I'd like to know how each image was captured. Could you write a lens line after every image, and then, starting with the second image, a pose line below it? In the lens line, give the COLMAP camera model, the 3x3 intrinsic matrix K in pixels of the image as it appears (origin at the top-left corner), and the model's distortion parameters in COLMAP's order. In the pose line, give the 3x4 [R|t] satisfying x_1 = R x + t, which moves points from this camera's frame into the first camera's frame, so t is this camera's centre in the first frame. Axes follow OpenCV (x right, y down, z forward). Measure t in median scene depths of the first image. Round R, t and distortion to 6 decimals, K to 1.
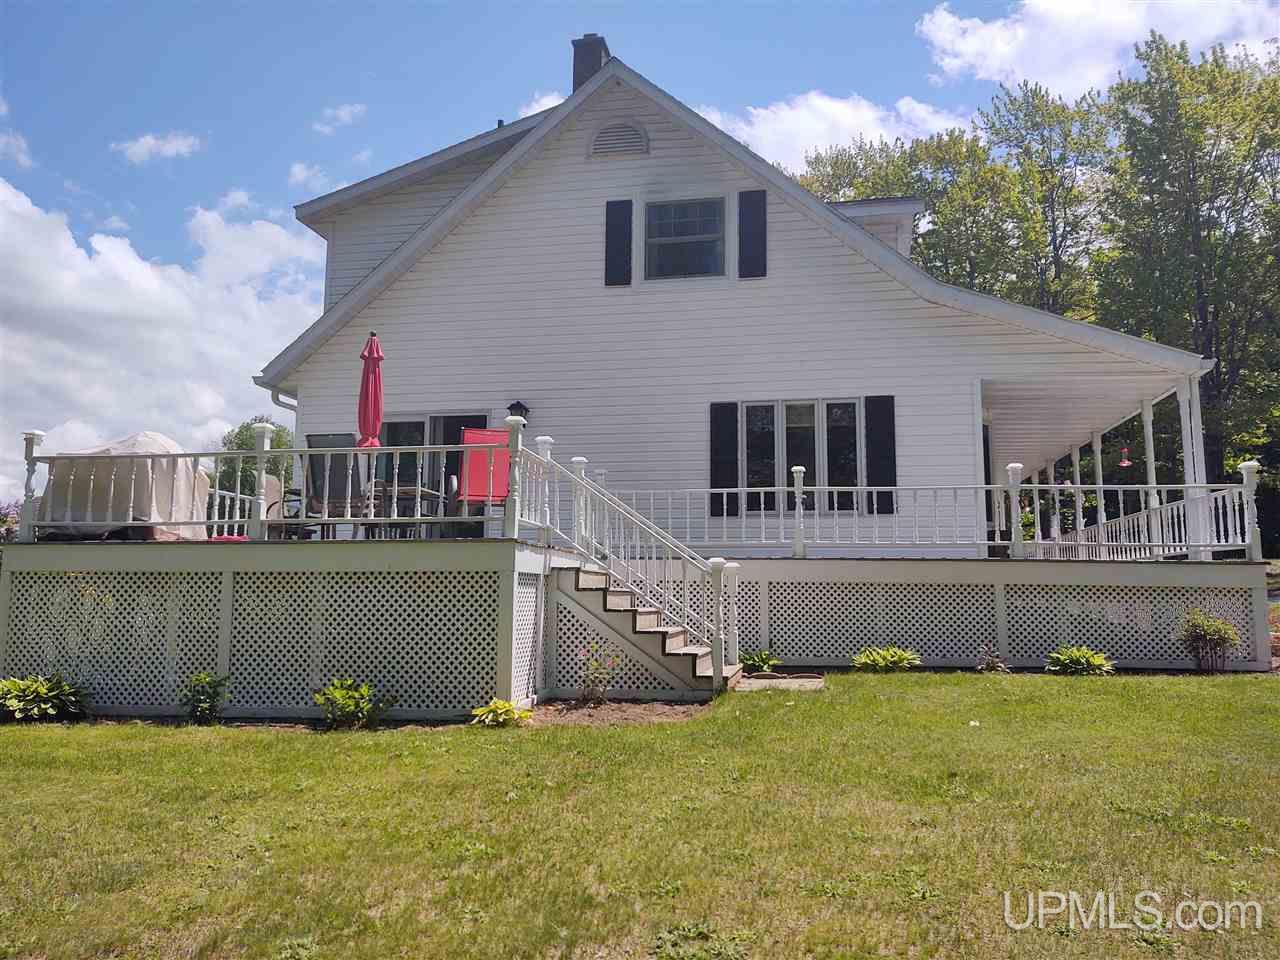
lens RADIAL K [[976.7, 0, 642.0], [0, 976.7, 477.1], [0, 0, 1]] dist [0.023396, -0.043035]
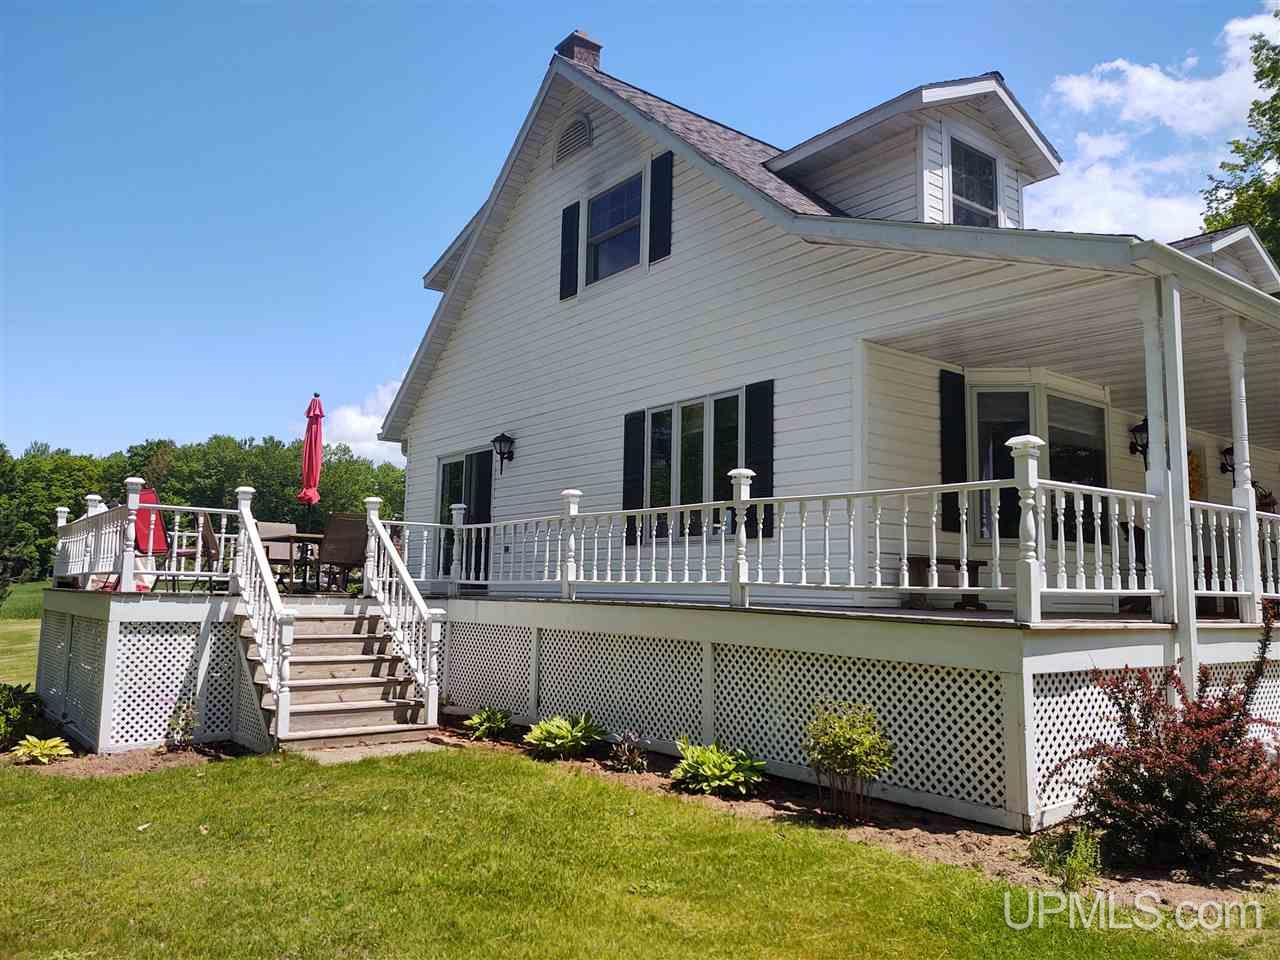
lens RADIAL K [[976.7, 0, 638.1], [0, 976.7, 484.1], [0, 0, 1]] dist [0.023396, -0.043035]
pose [[0.744963, -0.070707, -0.663348, 0.651271], [0.075778, 0.996900, -0.021160, 0.005667], [0.662788, -0.034504, 0.748011, 0.355896]]
